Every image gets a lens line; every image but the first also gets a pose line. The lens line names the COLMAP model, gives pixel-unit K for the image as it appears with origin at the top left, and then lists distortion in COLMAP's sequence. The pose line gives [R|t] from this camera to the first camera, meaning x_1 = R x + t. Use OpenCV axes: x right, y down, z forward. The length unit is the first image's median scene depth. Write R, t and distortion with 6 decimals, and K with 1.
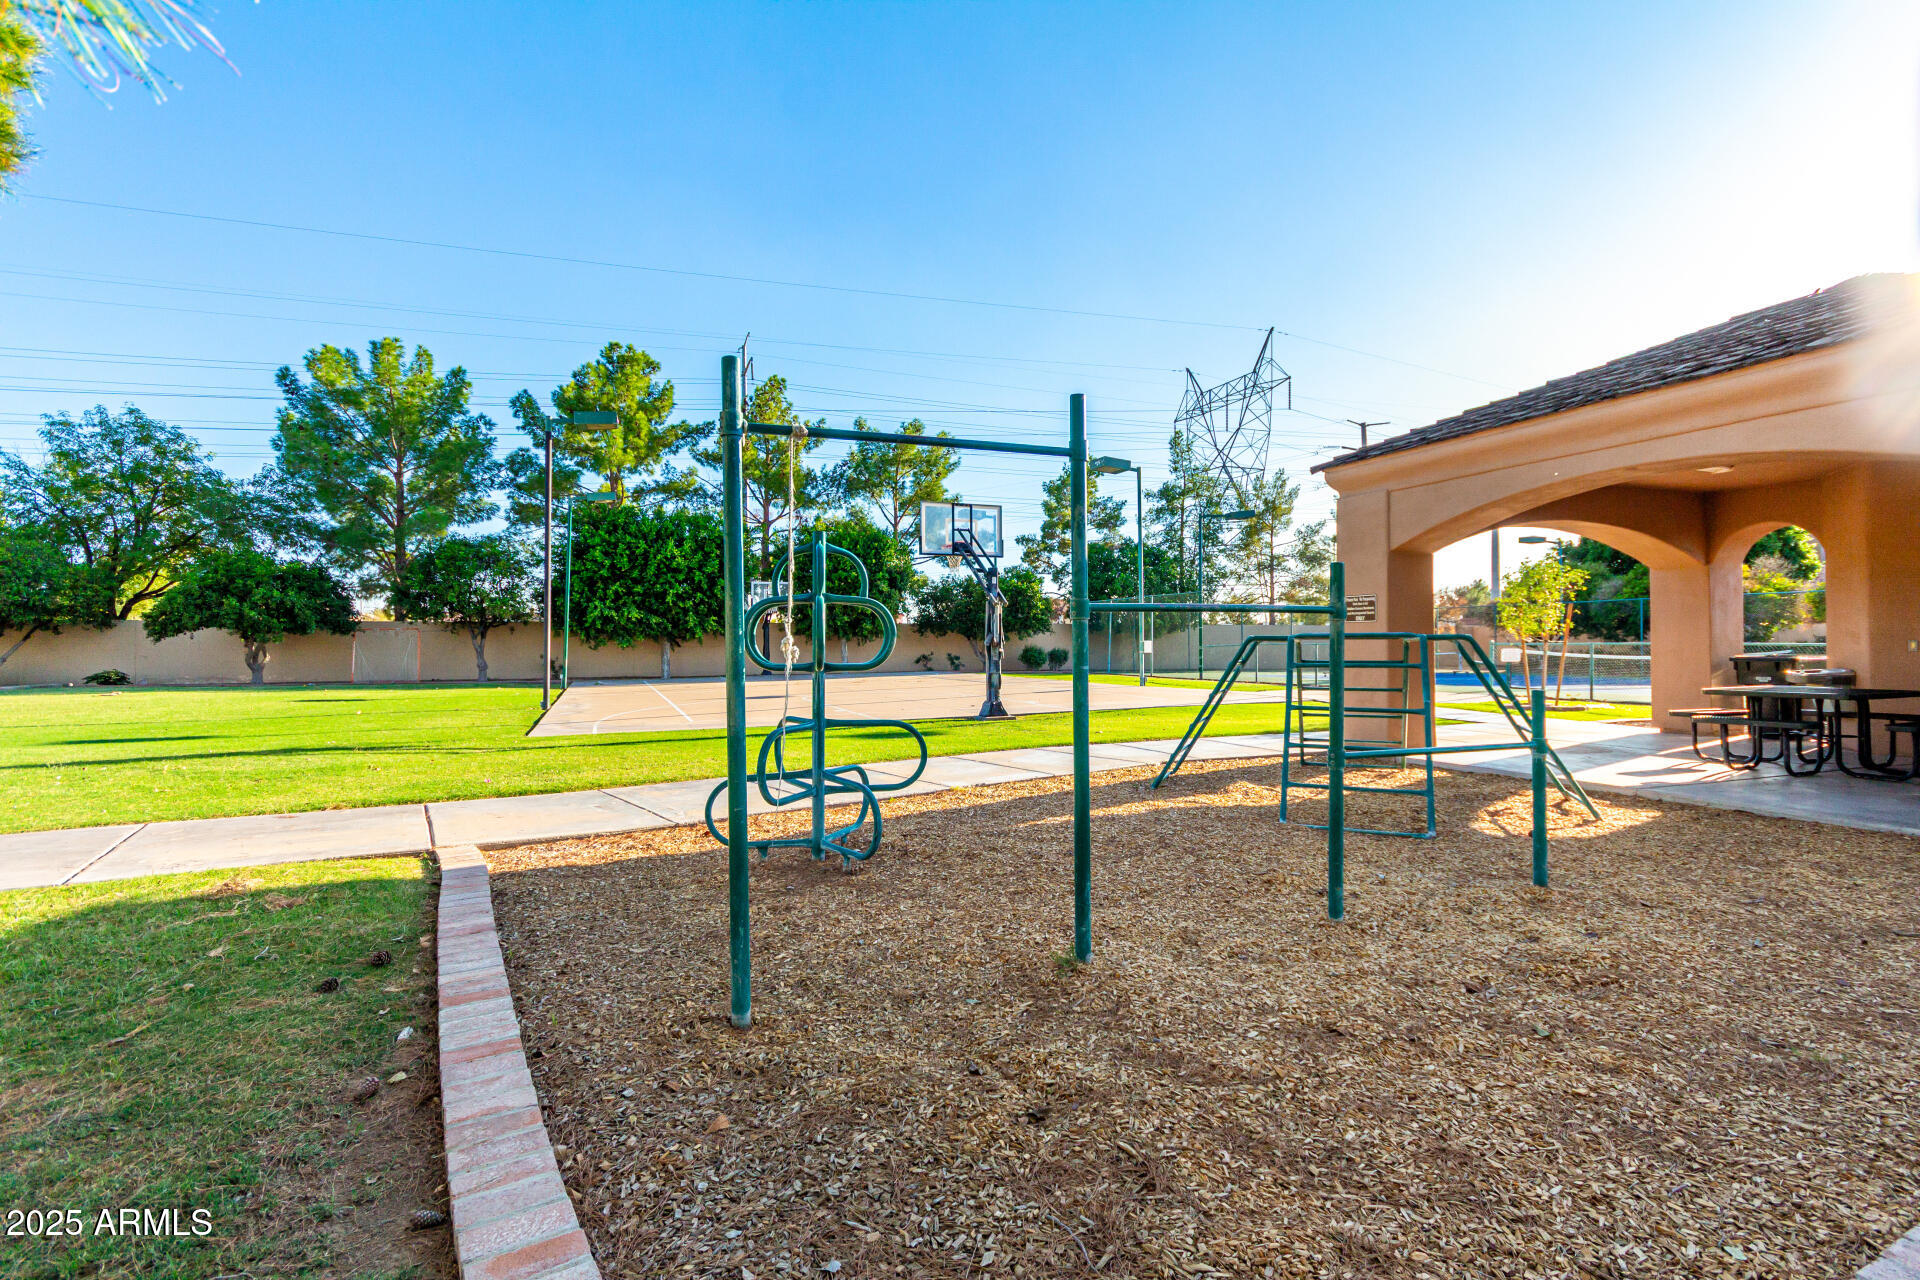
lens RADIAL K [[890.7, 0, 962.5], [0, 890.7, 637.2], [0, 0, 1]] dist [0.005335, 0.001028]
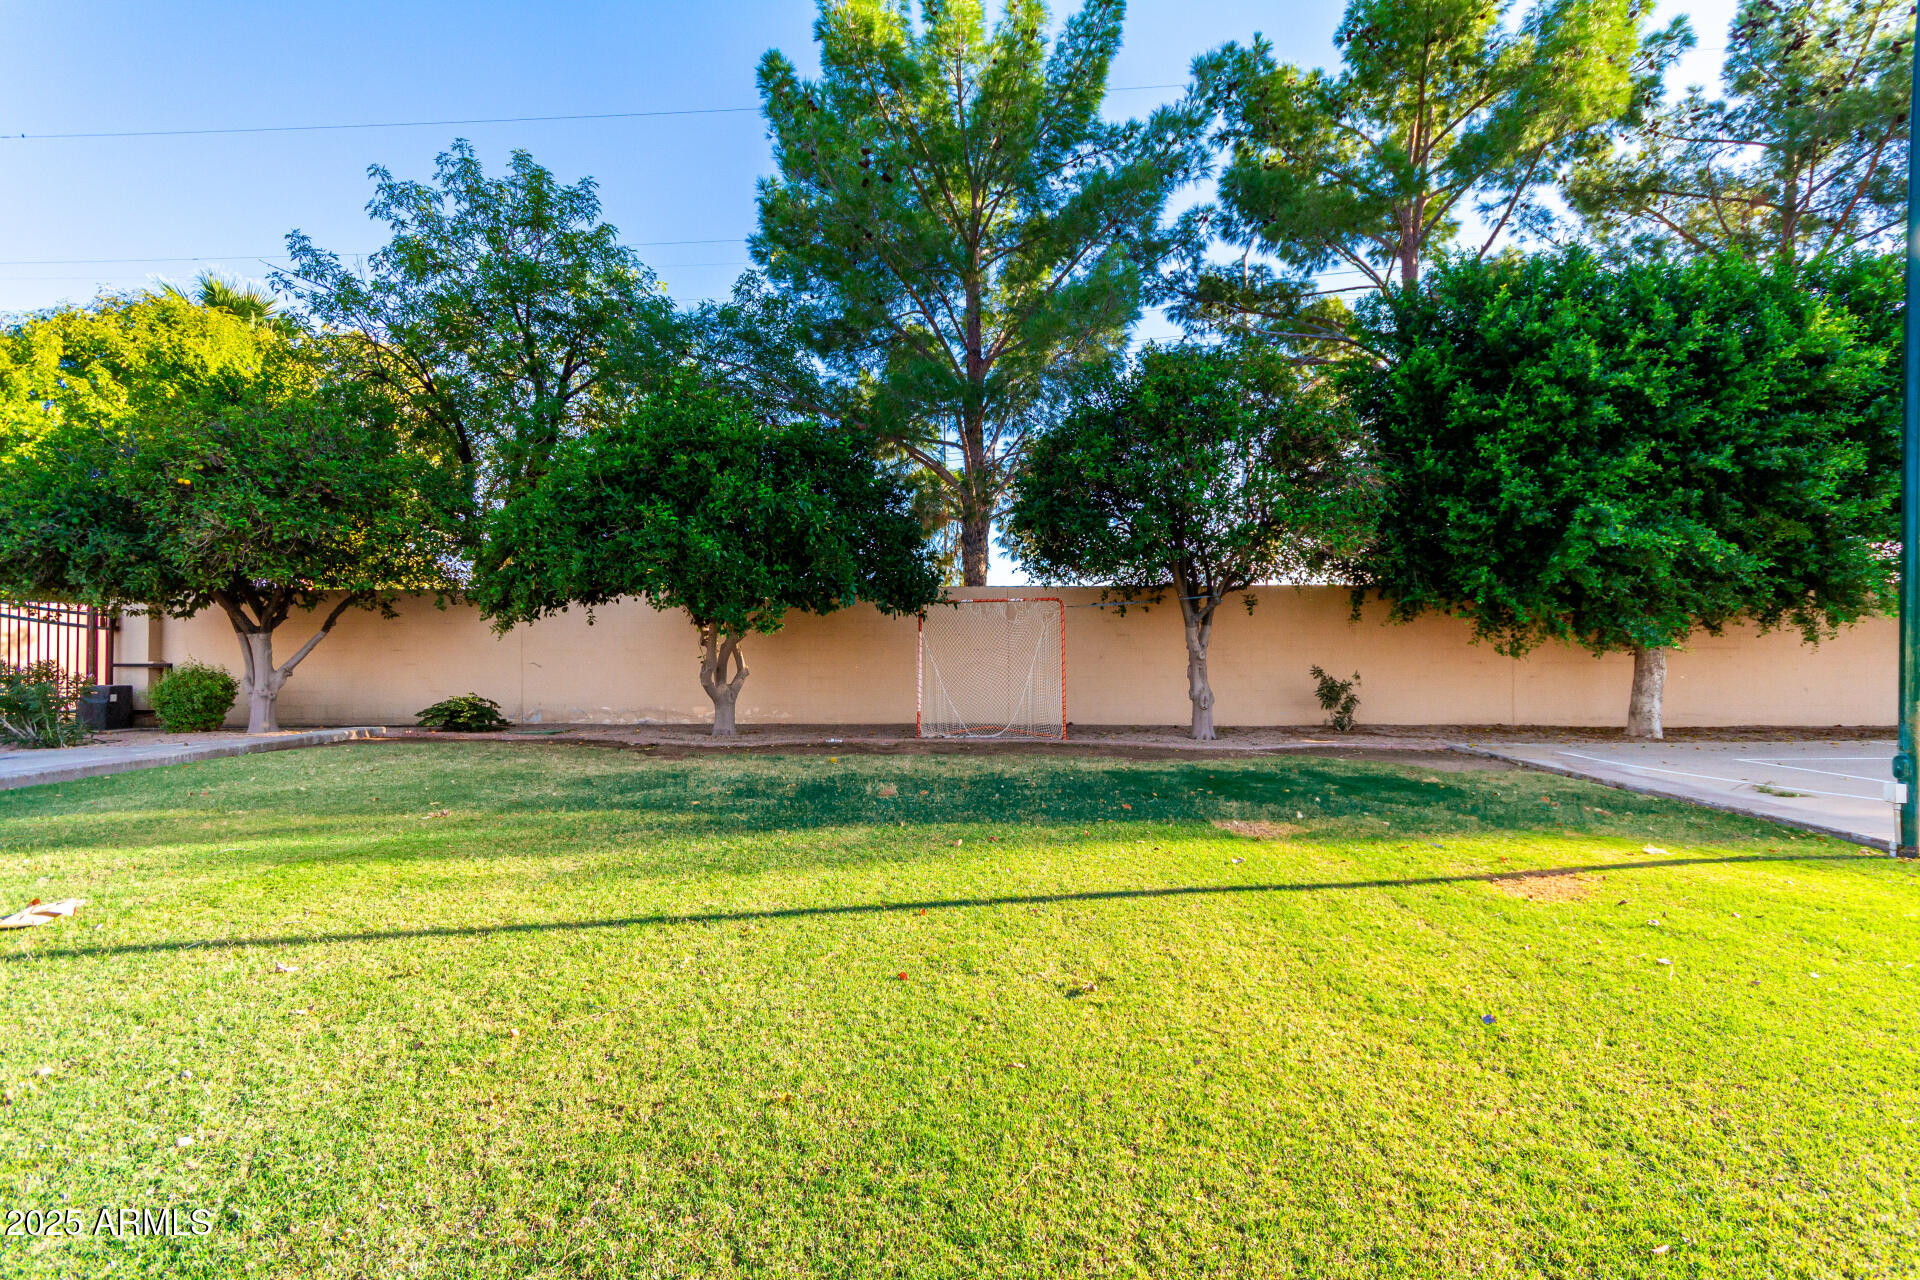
lens RADIAL K [[890.7, 0, 961.7], [0, 890.7, 637.6], [0, 0, 1]] dist [0.005335, 0.001028]
pose [[0.914034, -0.001759, -0.405634, -0.466447], [0.001434, 0.999998, -0.001104, 0.006891], [0.405635, 0.000427, 0.914035, 0.597606]]
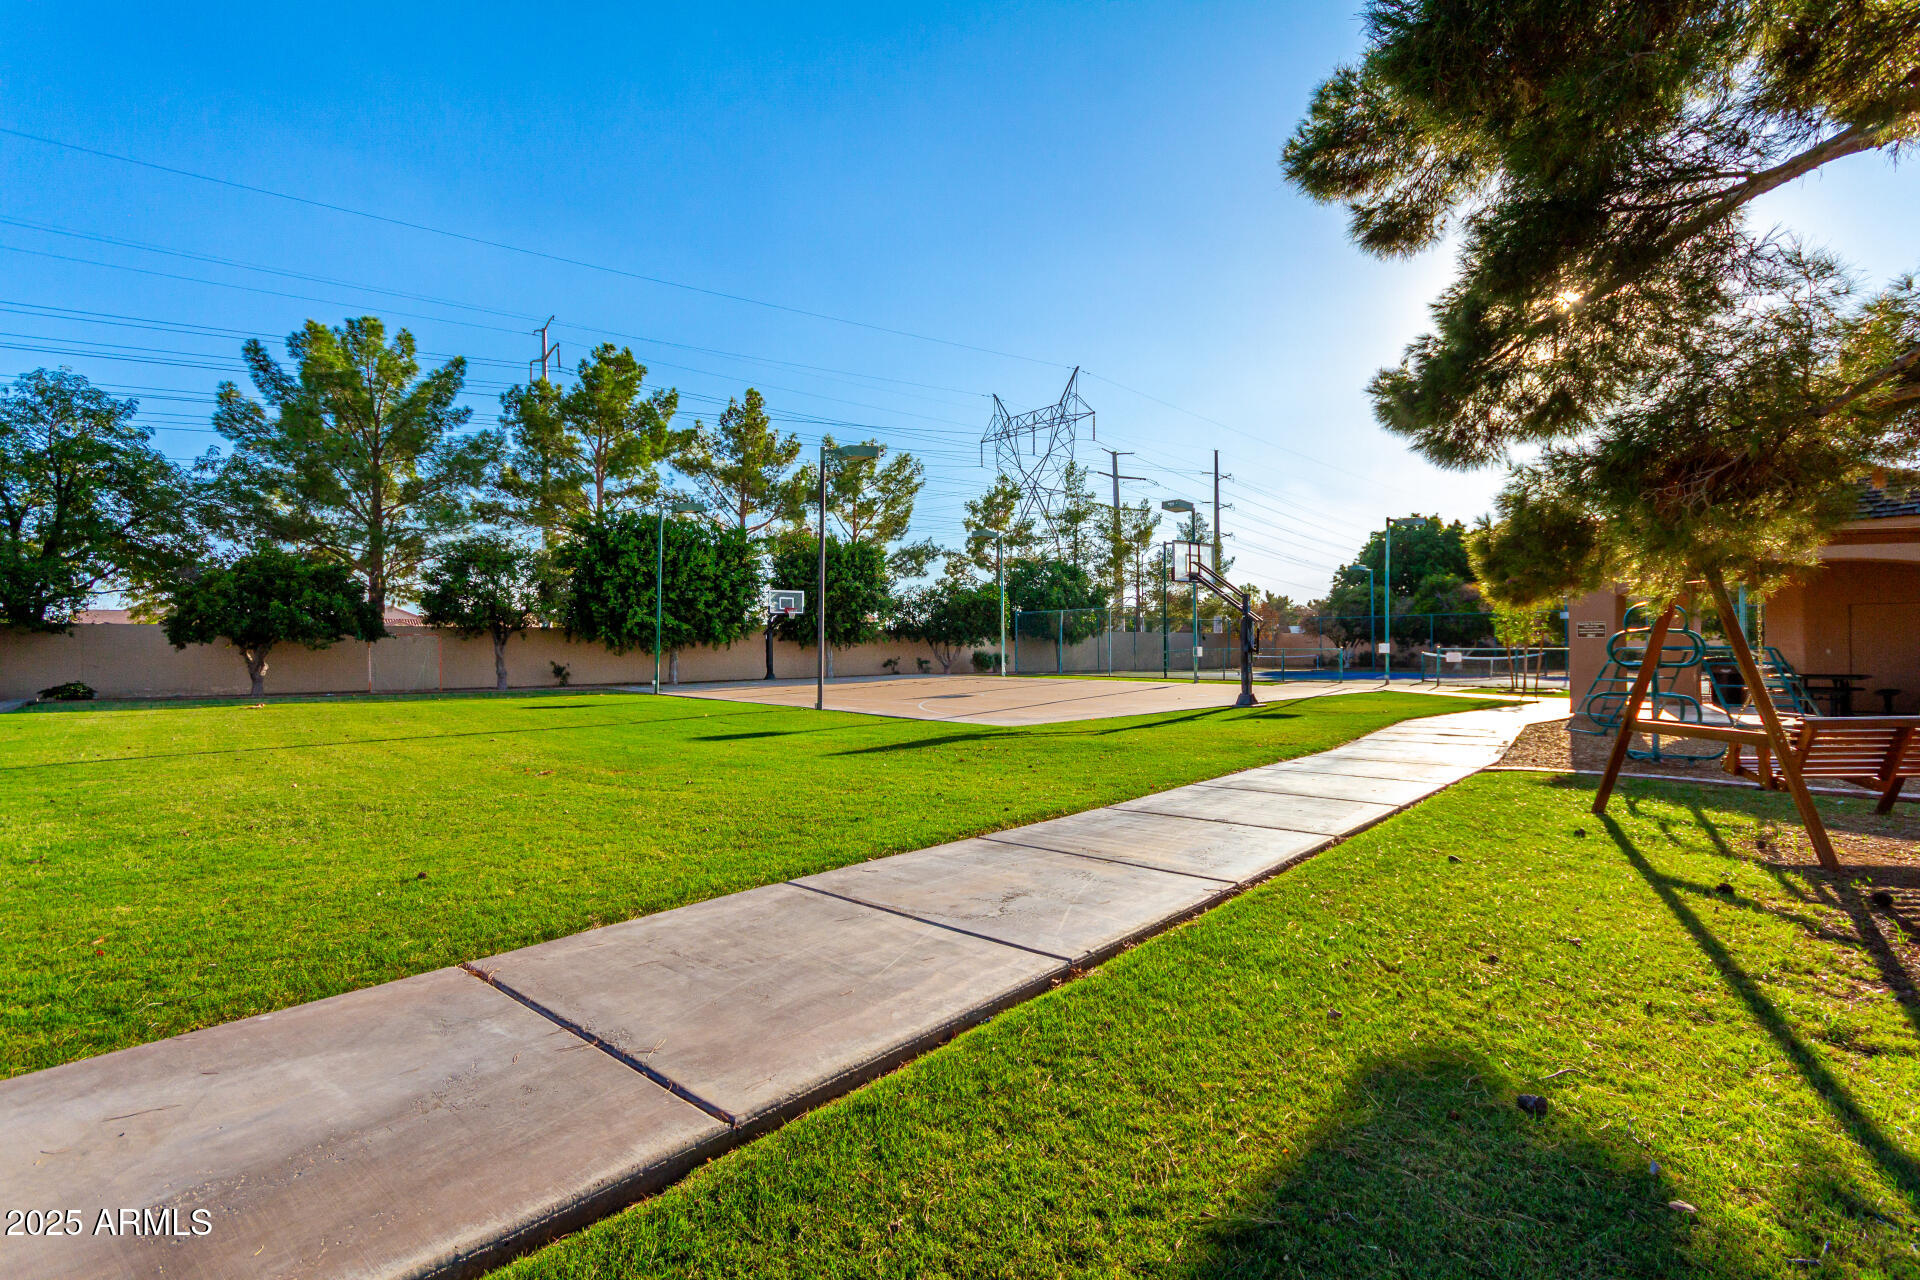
lens RADIAL K [[890.7, 0, 967.1], [0, 890.7, 642.0], [0, 0, 1]] dist [0.005335, 0.001028]
pose [[0.951634, 0.000285, 0.307233, -0.348132], [-0.000404, 1.000000, 0.000326, -0.001878], [-0.307233, -0.000434, 0.951634, -0.066030]]
